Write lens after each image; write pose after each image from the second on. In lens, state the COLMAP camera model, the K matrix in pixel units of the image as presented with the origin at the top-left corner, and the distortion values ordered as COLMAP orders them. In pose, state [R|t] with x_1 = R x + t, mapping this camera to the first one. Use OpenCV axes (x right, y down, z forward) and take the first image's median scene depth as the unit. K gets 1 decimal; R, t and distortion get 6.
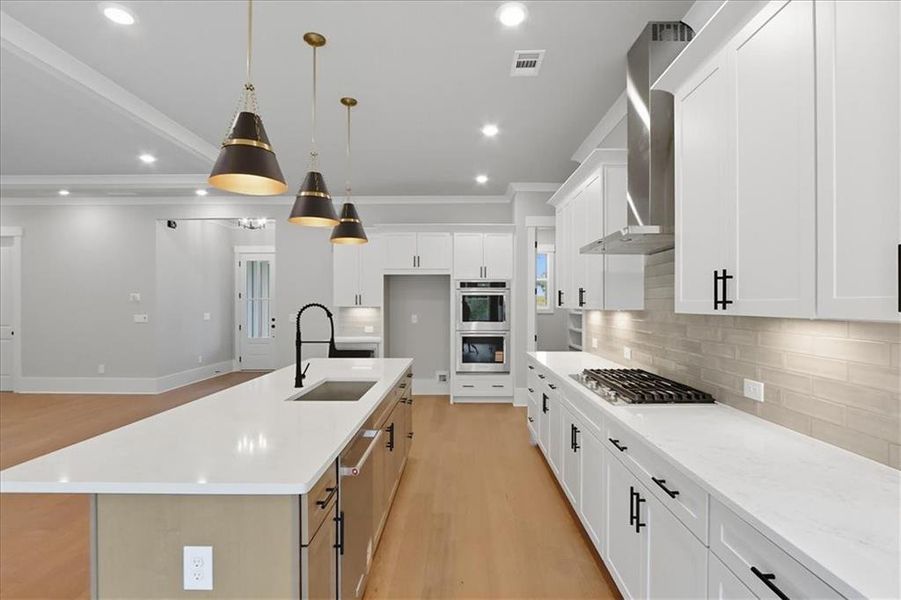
lens RADIAL K [[430.4, 0, 449.4], [0, 430.4, 301.4], [0, 0, 1]] dist [-0.020431, -0.000495]
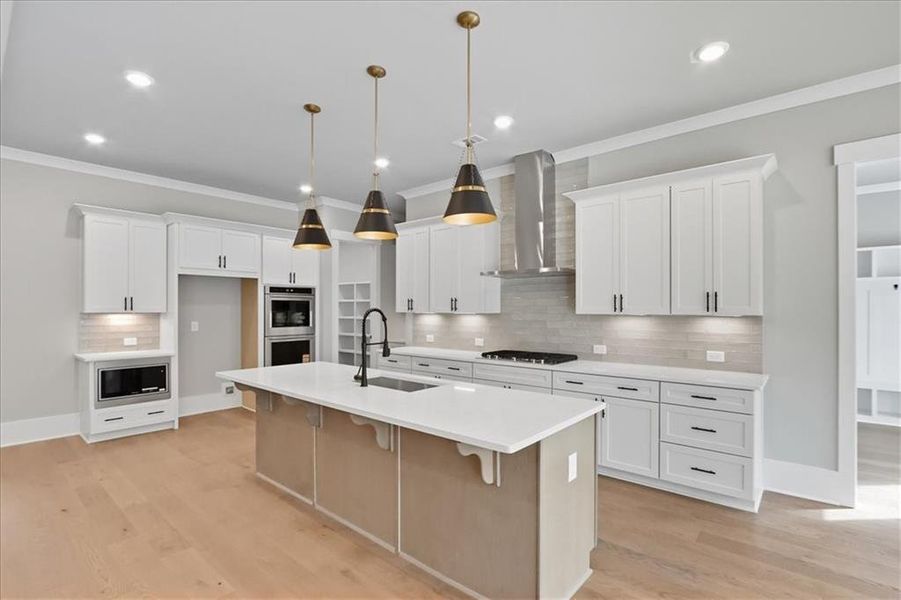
lens RADIAL K [[430.4, 0, 452.7], [0, 430.4, 298.9], [0, 0, 1]] dist [-0.020431, -0.000495]
pose [[0.640702, 0.019689, 0.767537, -0.456305], [-0.005920, 0.999768, -0.020705, 0.000518], [-0.767767, 0.008722, 0.640670, 0.058152]]
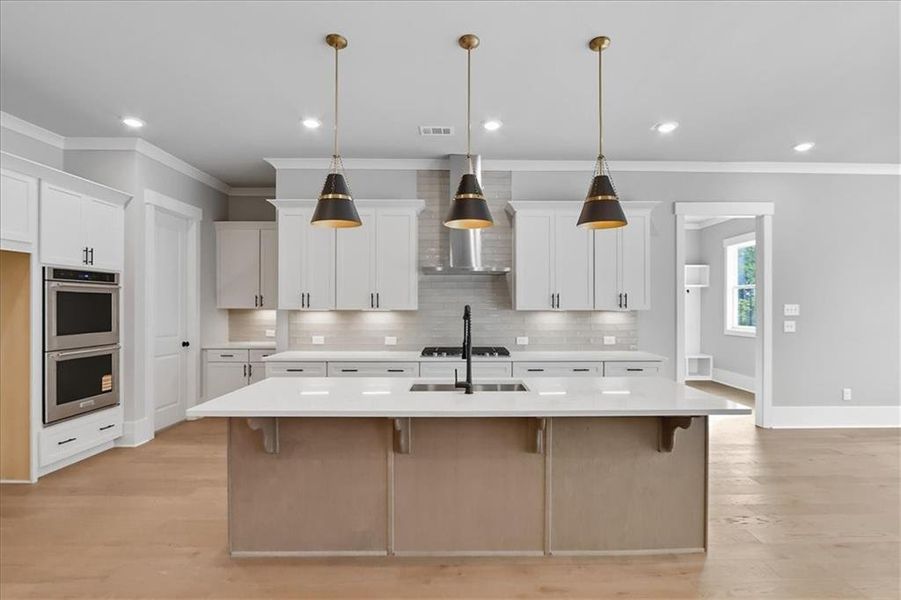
lens RADIAL K [[430.4, 0, 459.4], [0, 430.4, 305.8], [0, 0, 1]] dist [-0.020431, -0.000495]
pose [[-0.032292, 0.000777, 0.999478, -0.571929], [-0.006927, 0.999976, -0.001001, 0.002908], [-0.999454, -0.006956, -0.032286, 0.464278]]
